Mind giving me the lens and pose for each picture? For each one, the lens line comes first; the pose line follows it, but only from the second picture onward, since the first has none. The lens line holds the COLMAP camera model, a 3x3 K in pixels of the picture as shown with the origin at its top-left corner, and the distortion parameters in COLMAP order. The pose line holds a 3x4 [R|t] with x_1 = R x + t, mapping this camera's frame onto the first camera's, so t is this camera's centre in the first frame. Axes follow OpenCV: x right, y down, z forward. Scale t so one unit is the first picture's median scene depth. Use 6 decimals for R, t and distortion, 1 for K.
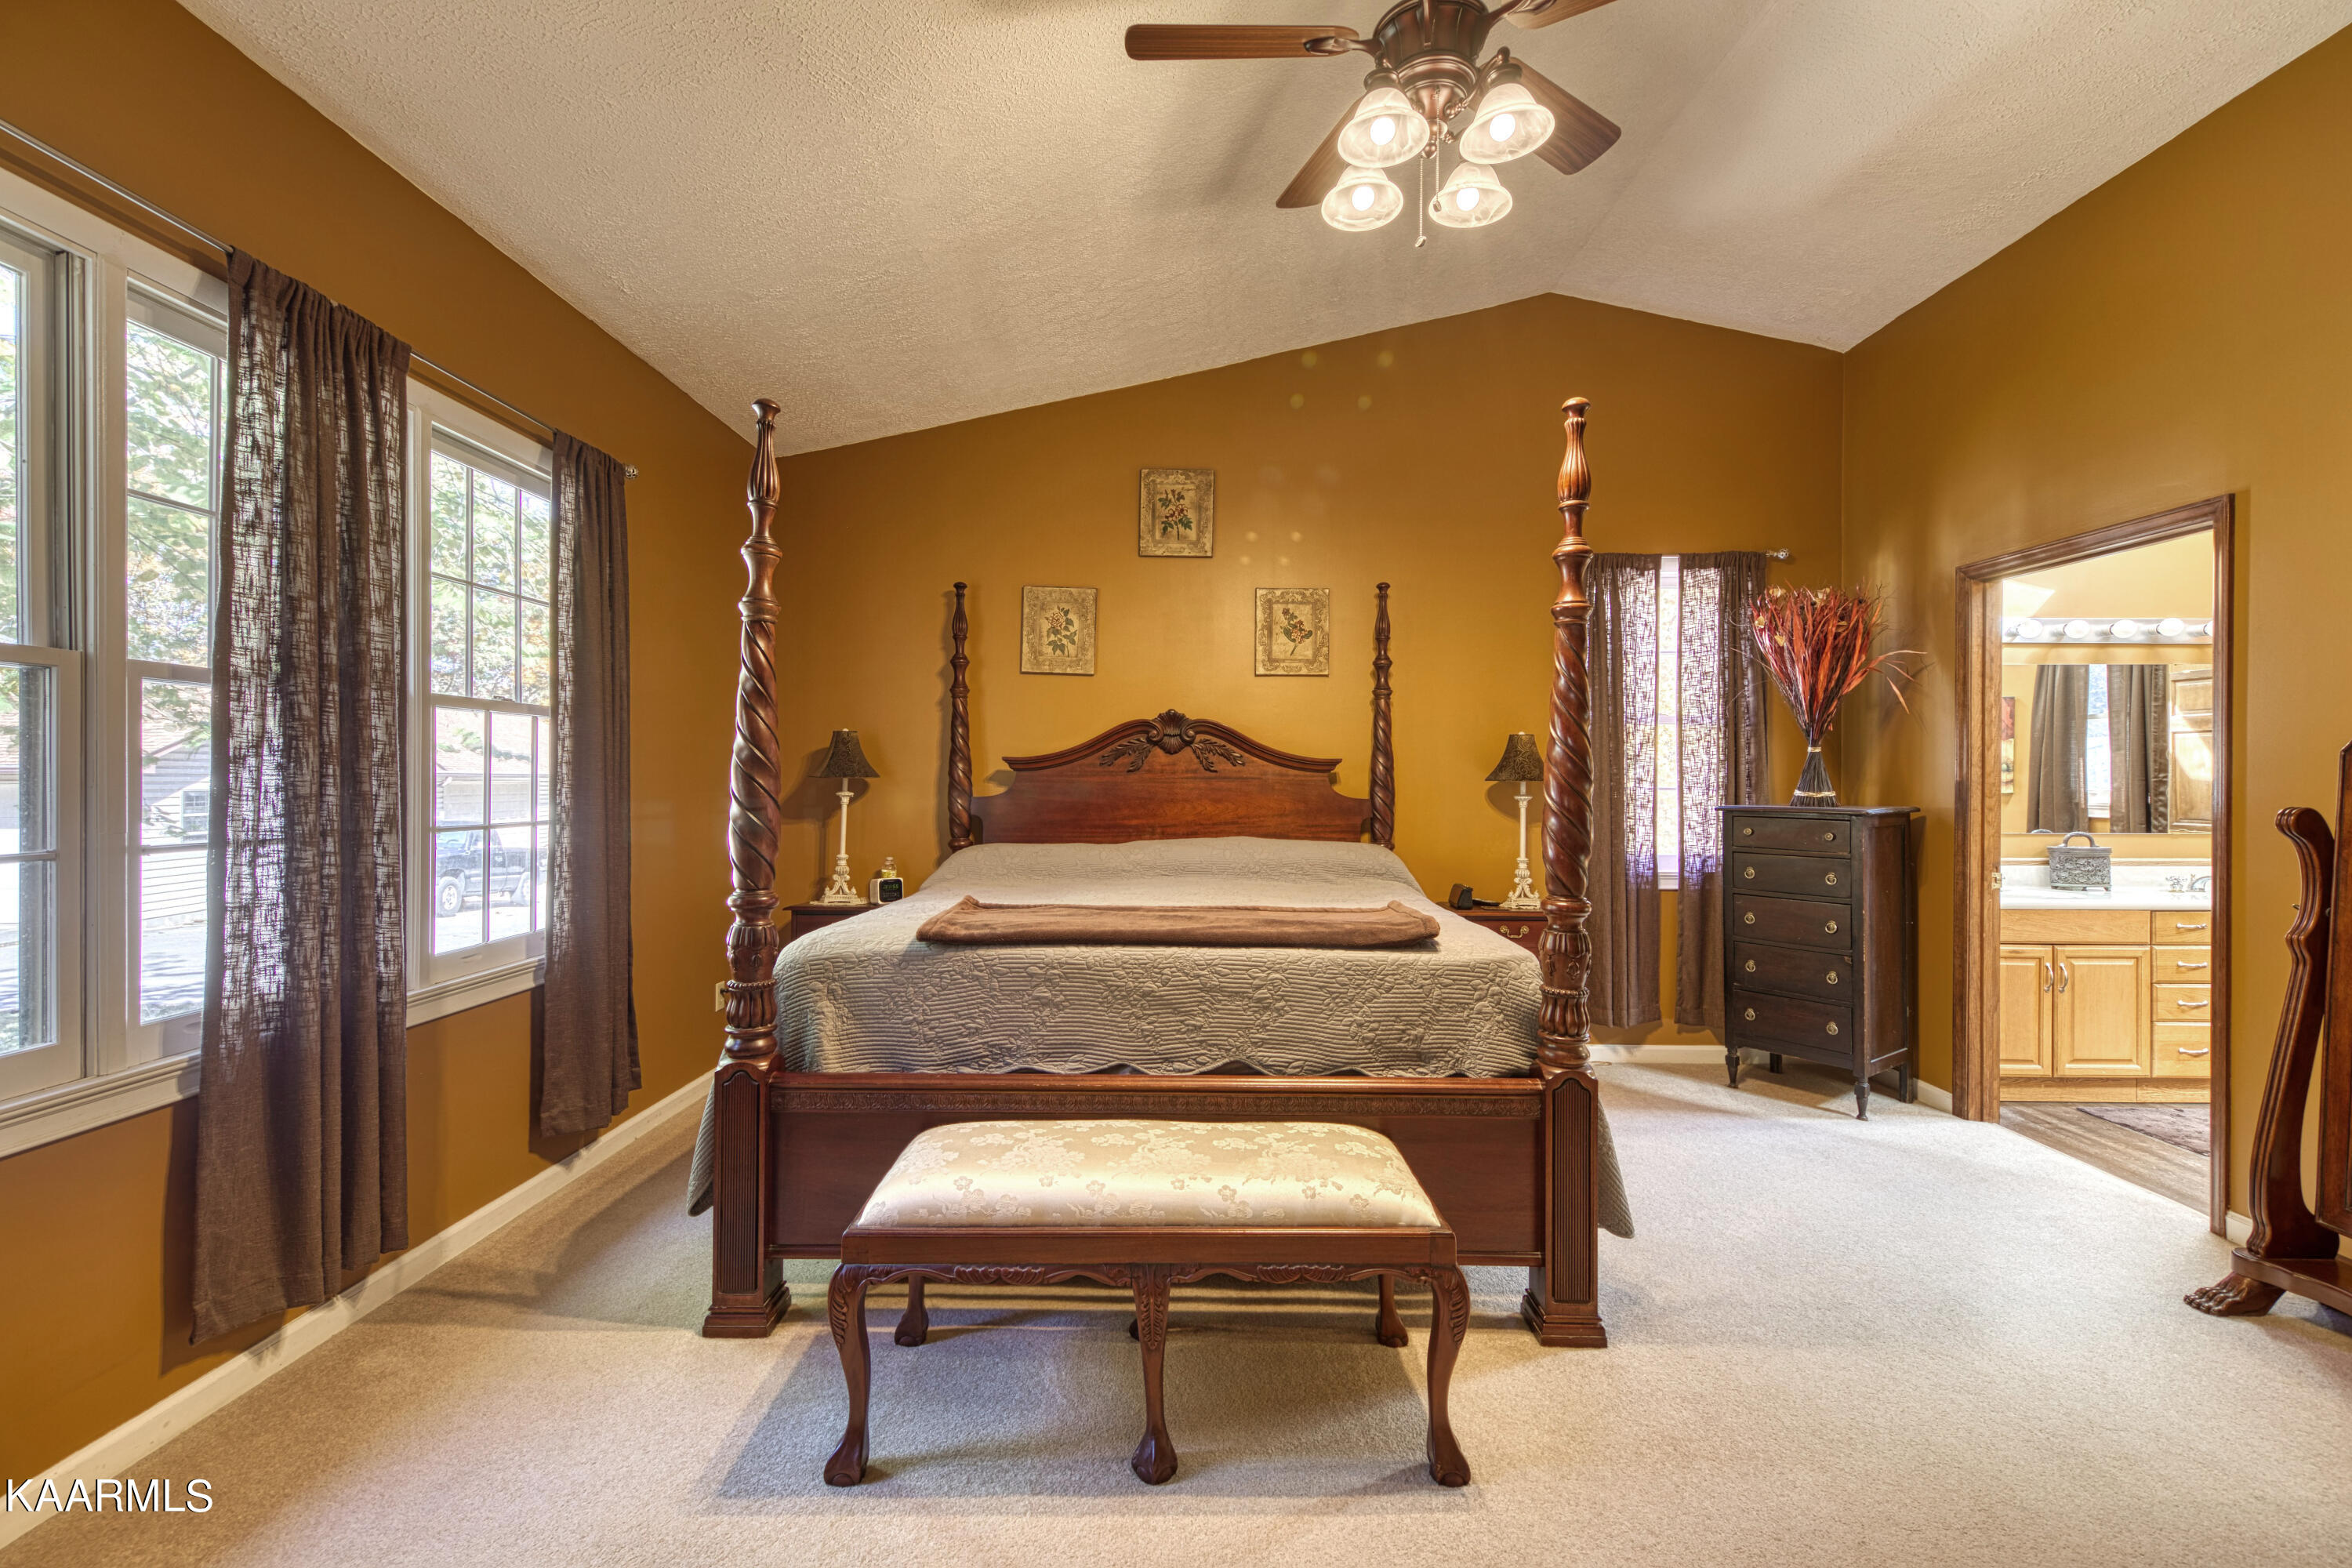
lens RADIAL K [[1004.6, 0, 1171.5], [0, 1004.6, 776.6], [0, 0, 1]] dist [0.002058, 0.000158]
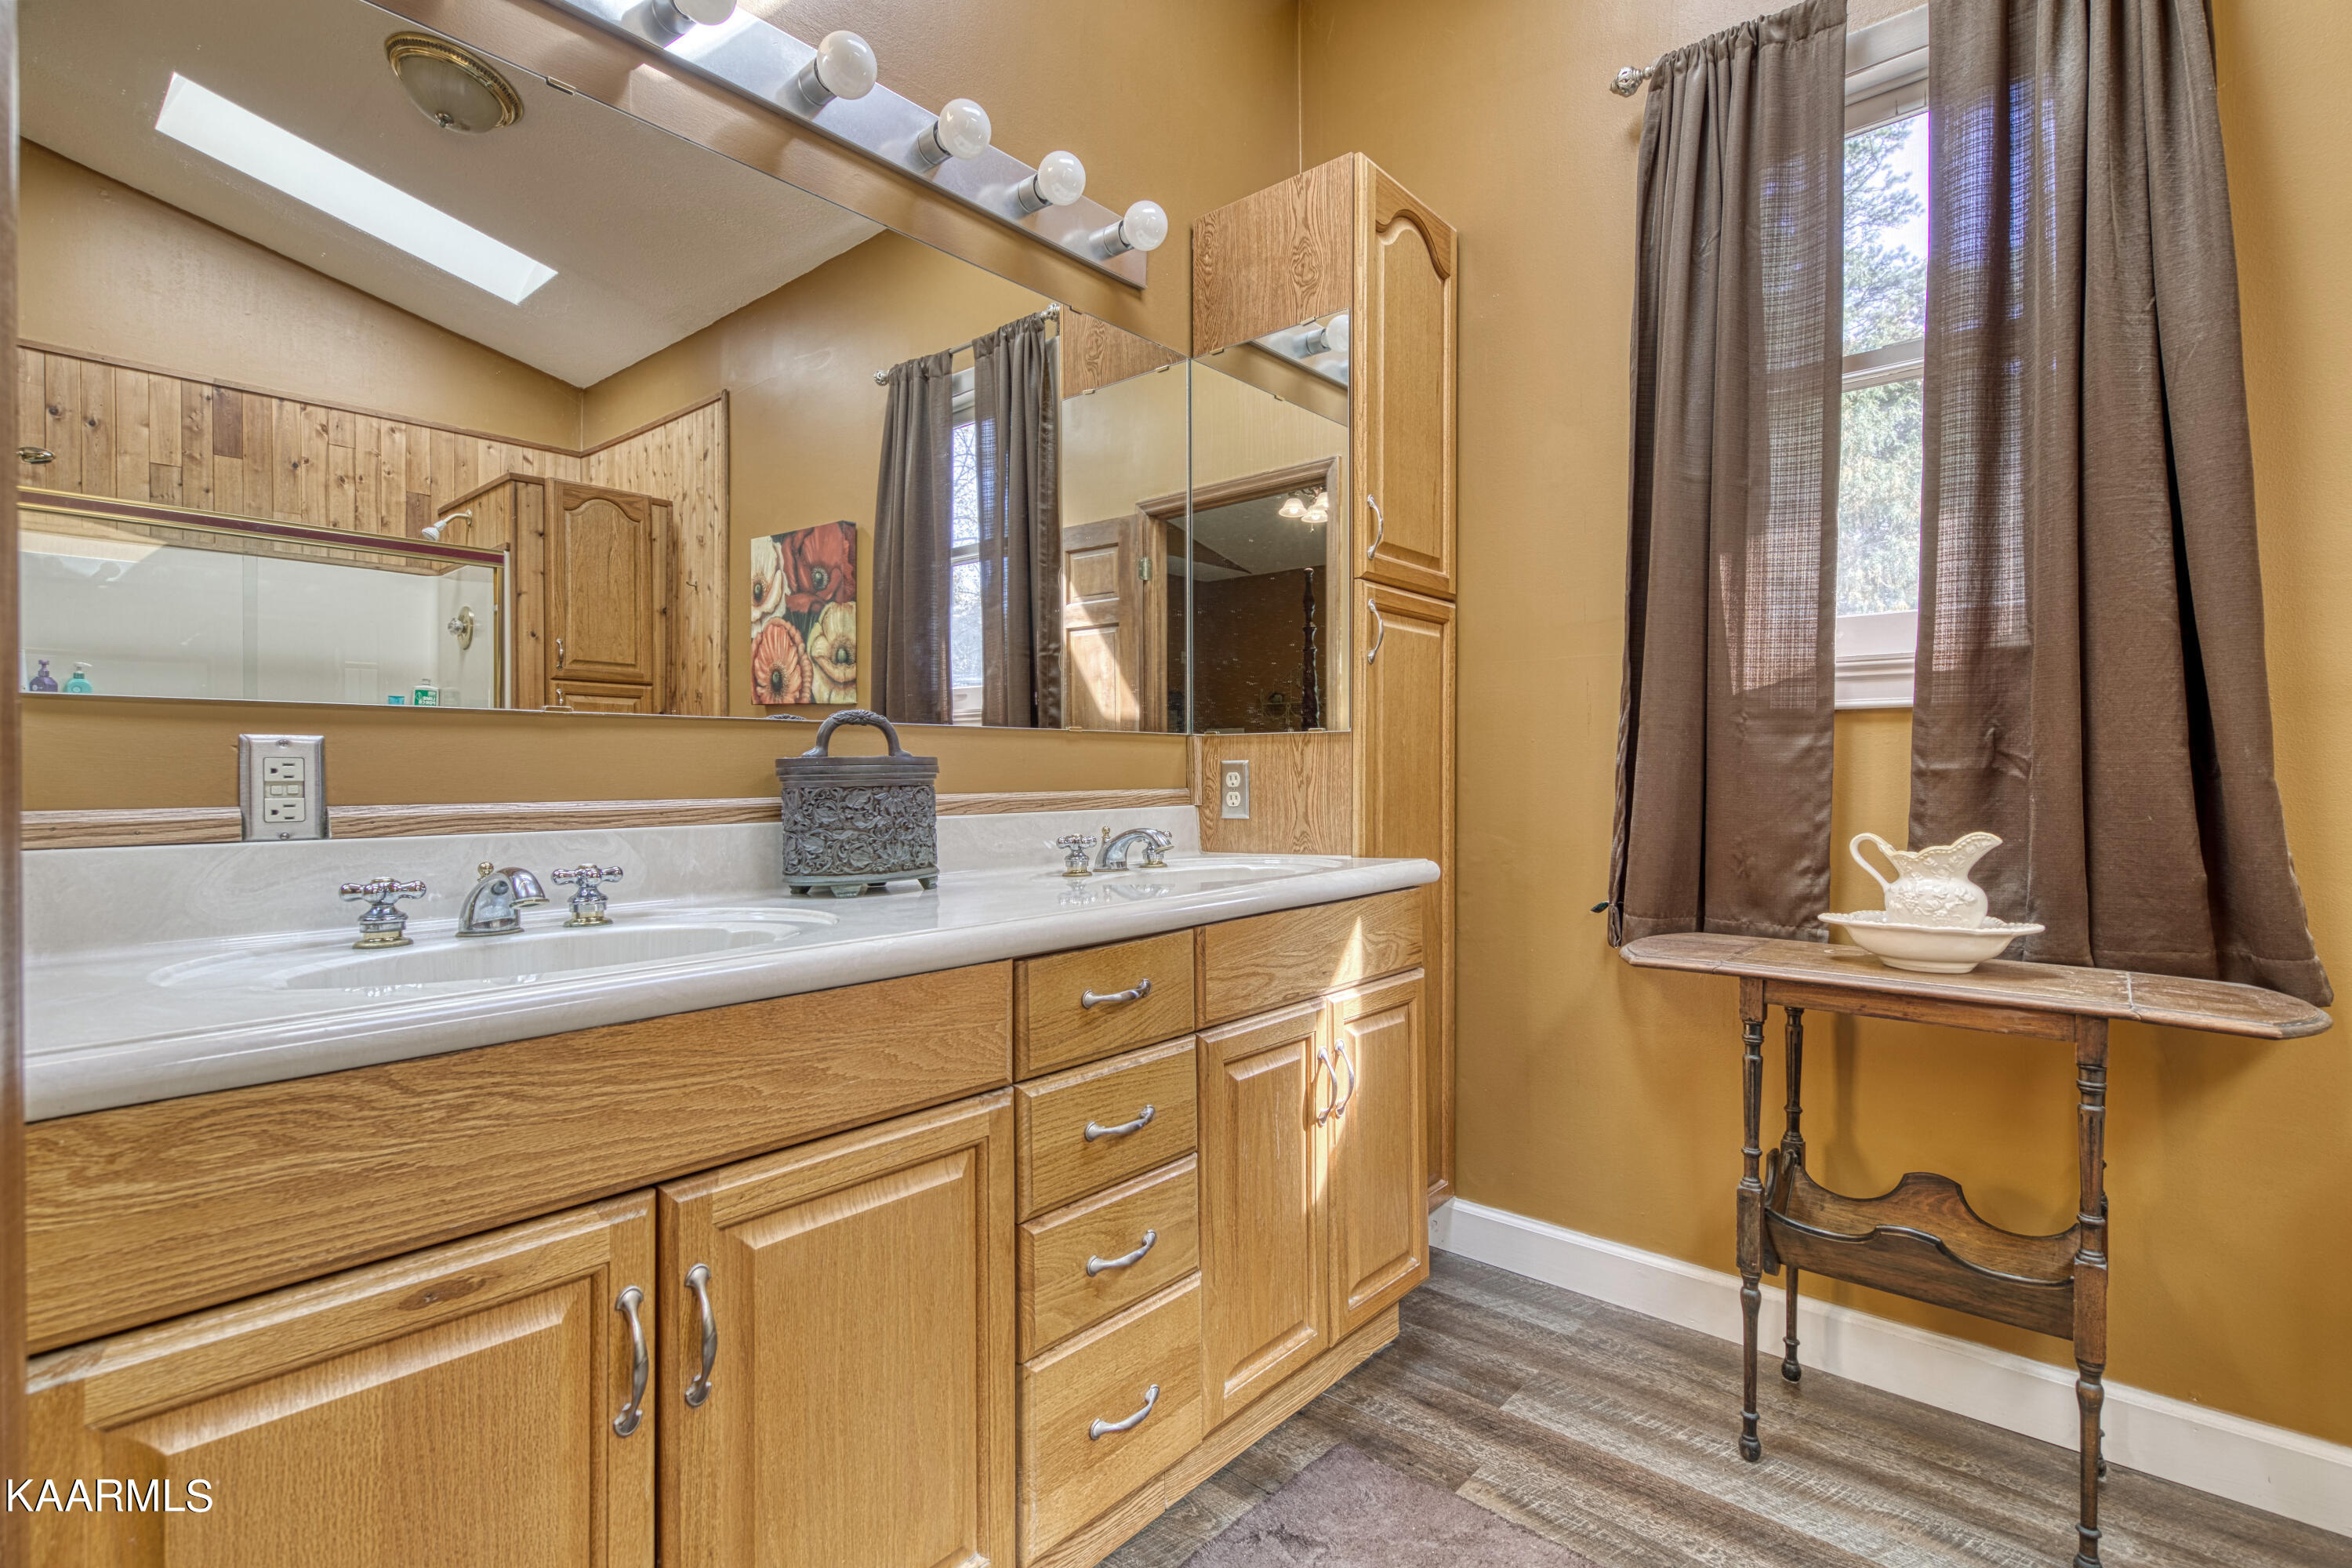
lens RADIAL K [[1132.4, 0, 1173.6], [0, 1132.4, 783.0], [0, 0, 1]] dist [0.016505, 0.001286]
pose [[0.639858, -0.010724, 0.768419, 0.678792], [0.004676, 0.999938, 0.010062, 0.073979], [-0.768479, -0.002845, 0.639868, 0.684270]]
